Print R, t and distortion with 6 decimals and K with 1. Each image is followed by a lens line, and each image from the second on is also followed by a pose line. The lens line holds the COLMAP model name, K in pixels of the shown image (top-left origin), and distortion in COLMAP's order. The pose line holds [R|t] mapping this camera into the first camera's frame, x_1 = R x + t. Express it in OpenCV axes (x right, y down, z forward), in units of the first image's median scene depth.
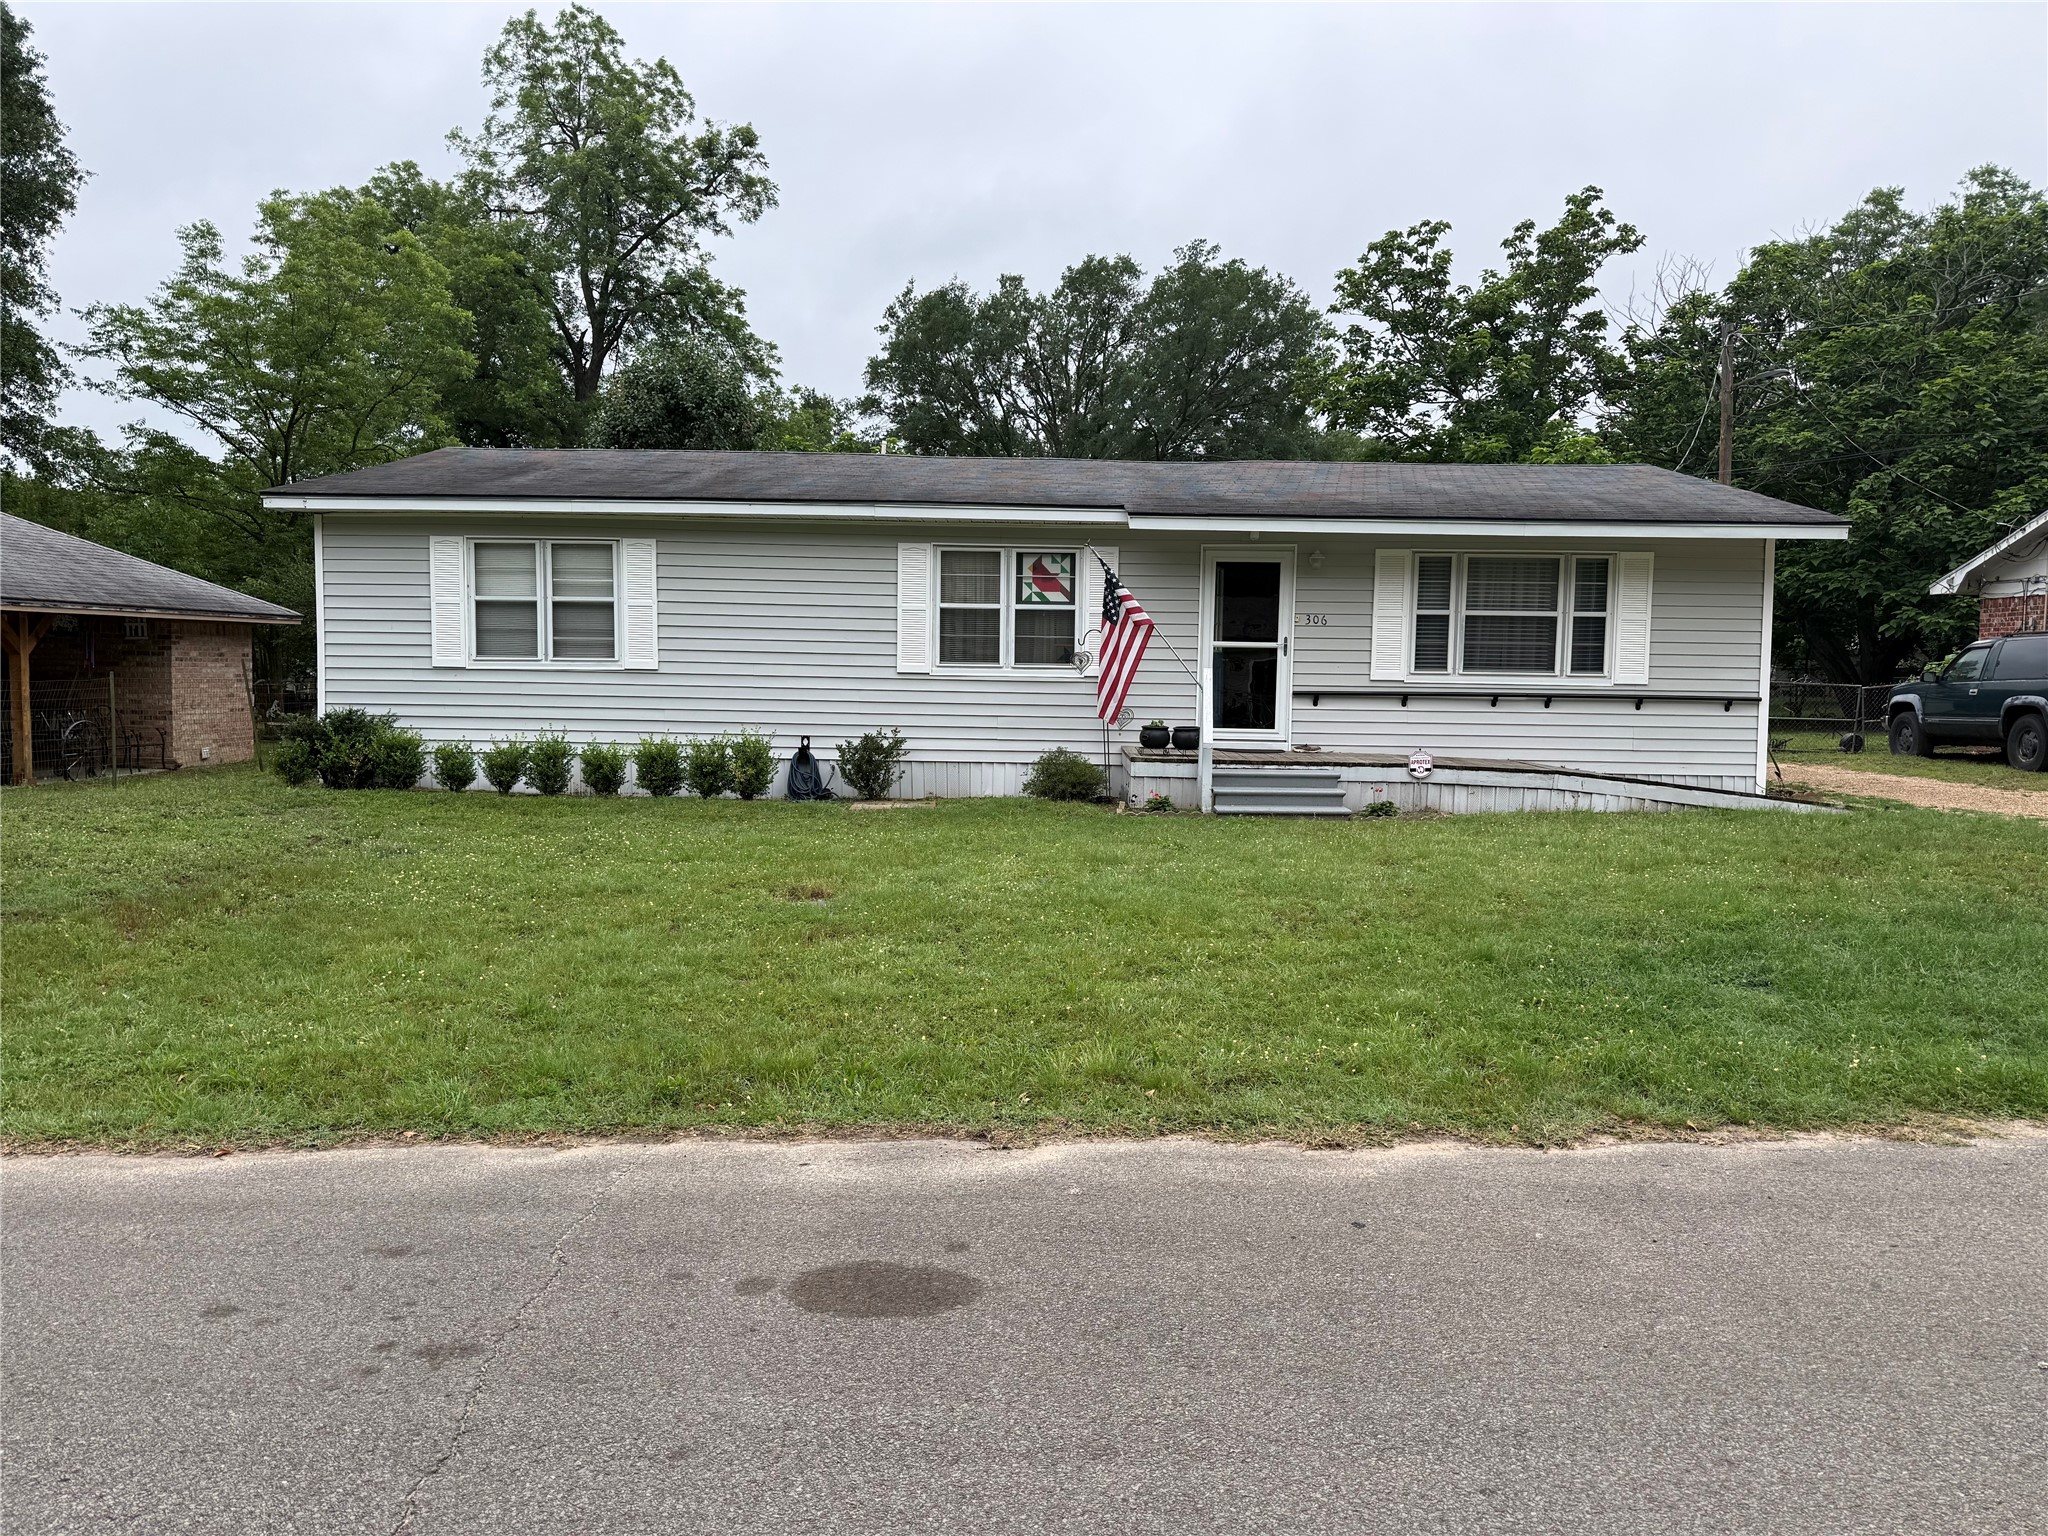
lens RADIAL K [[1437.4, 0, 1029.8], [0, 1437.4, 768.4], [0, 0, 1]] dist [0.070280, -0.083677]
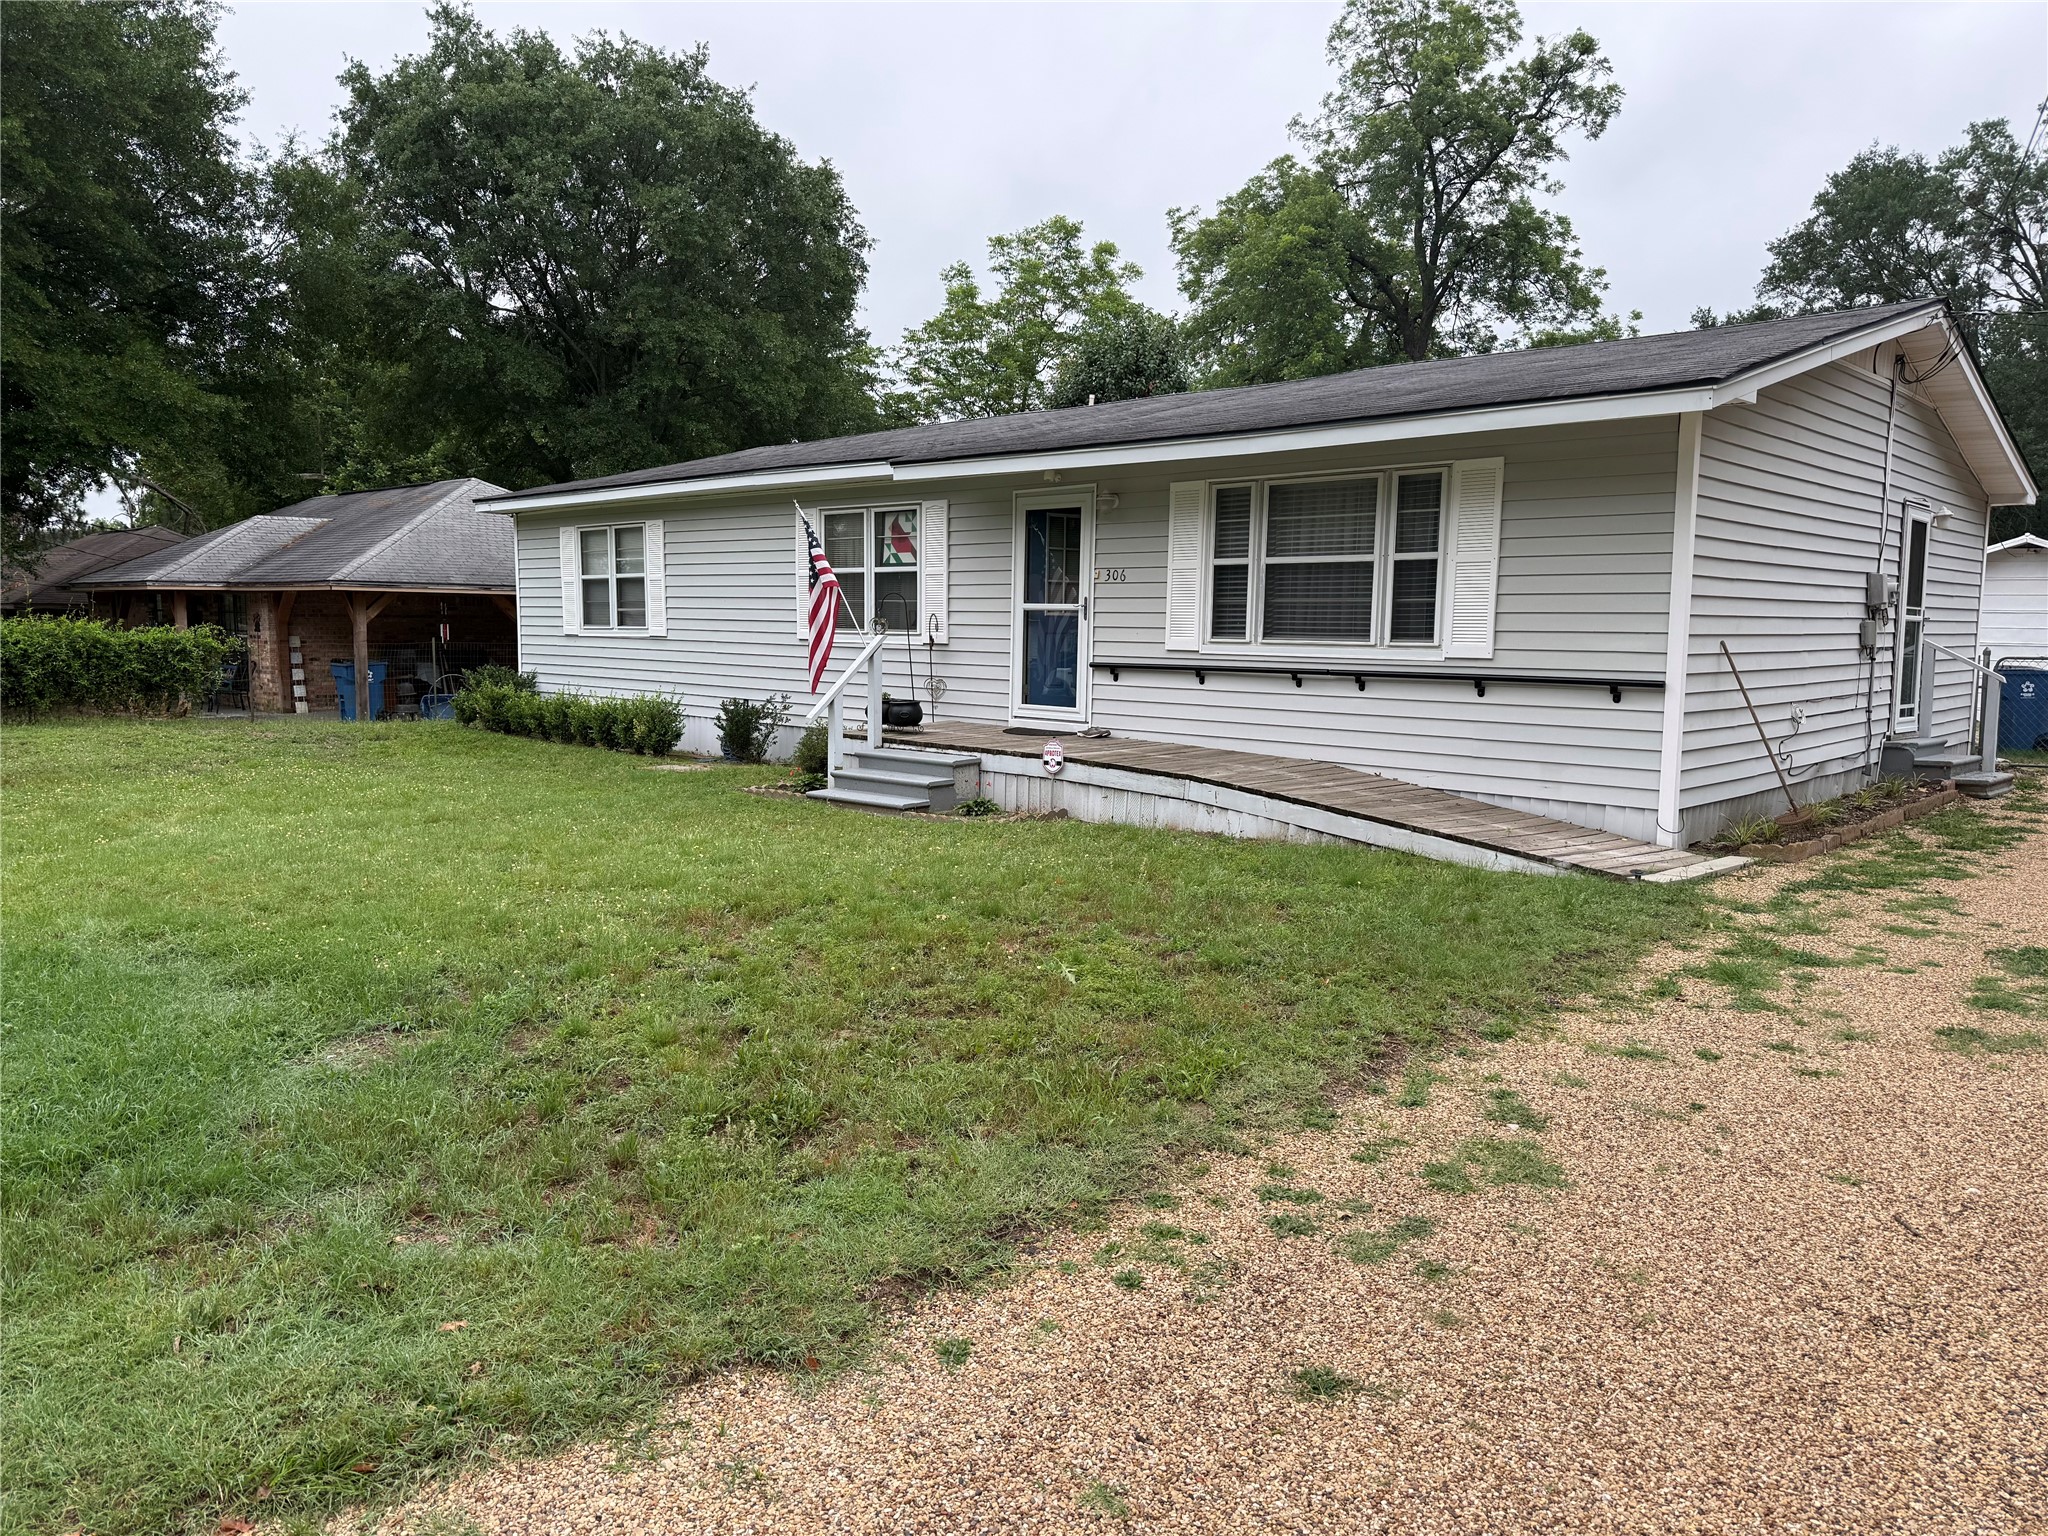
lens RADIAL K [[1431.0, 0, 1021.4], [0, 1431.0, 784.6], [0, 0, 1]] dist [0.050212, -0.055910]
pose [[0.734212, 0.069345, -0.675370, 0.709669], [-0.045489, 0.997559, 0.052974, -0.025356], [0.677395, -0.008172, 0.735574, 0.367271]]
